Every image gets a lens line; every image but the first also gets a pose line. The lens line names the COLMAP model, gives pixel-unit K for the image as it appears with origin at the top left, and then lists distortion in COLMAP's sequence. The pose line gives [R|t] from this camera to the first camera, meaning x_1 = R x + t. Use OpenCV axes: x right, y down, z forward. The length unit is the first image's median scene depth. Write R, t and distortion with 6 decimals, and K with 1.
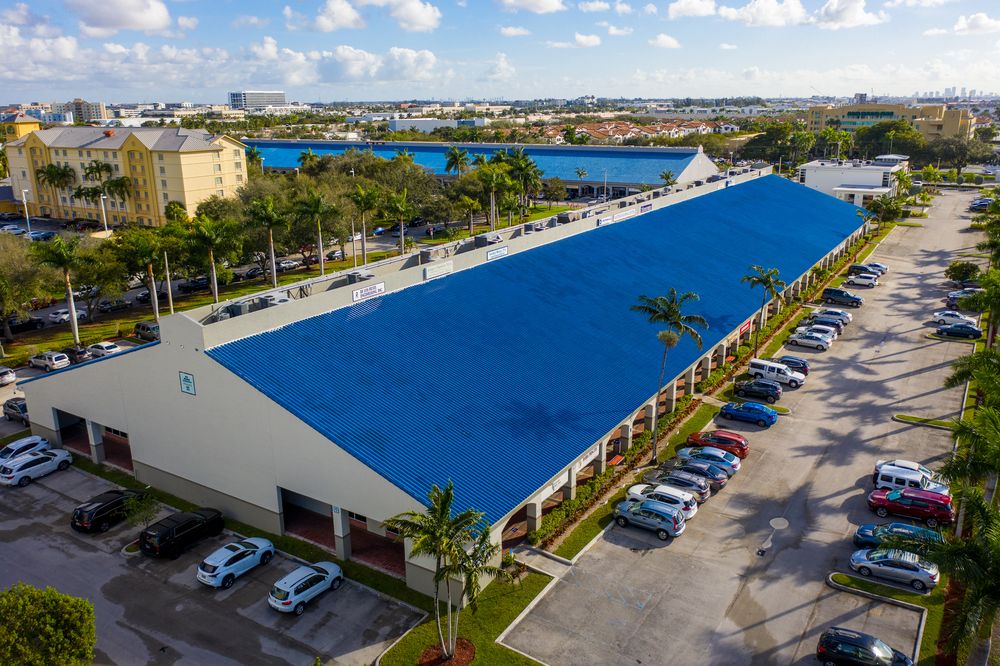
lens RADIAL K [[797.3, 0, 500.2], [0, 797.3, 333.3], [0, 0, 1]] dist [-0.010057, -0.004047]
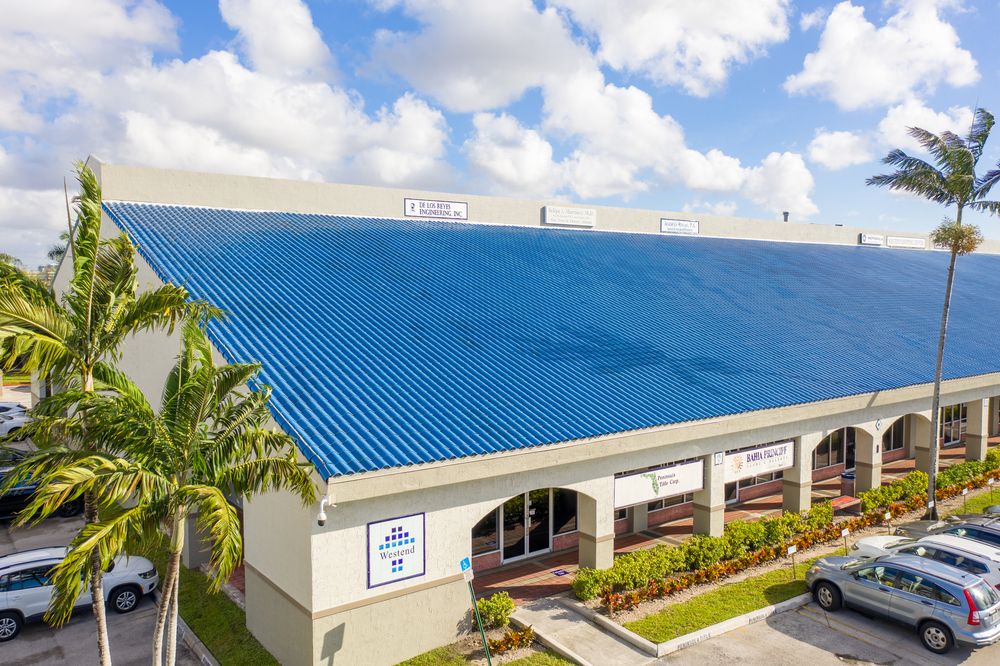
lens RADIAL K [[797.3, 0, 499.1], [0, 797.3, 333.4], [0, 0, 1]] dist [-0.010057, -0.004047]
pose [[0.937162, 0.033428, -0.347290, 0.137766], [-0.111432, 0.971943, -0.207148, 0.216730], [0.330621, 0.232830, 0.914593, 0.564771]]
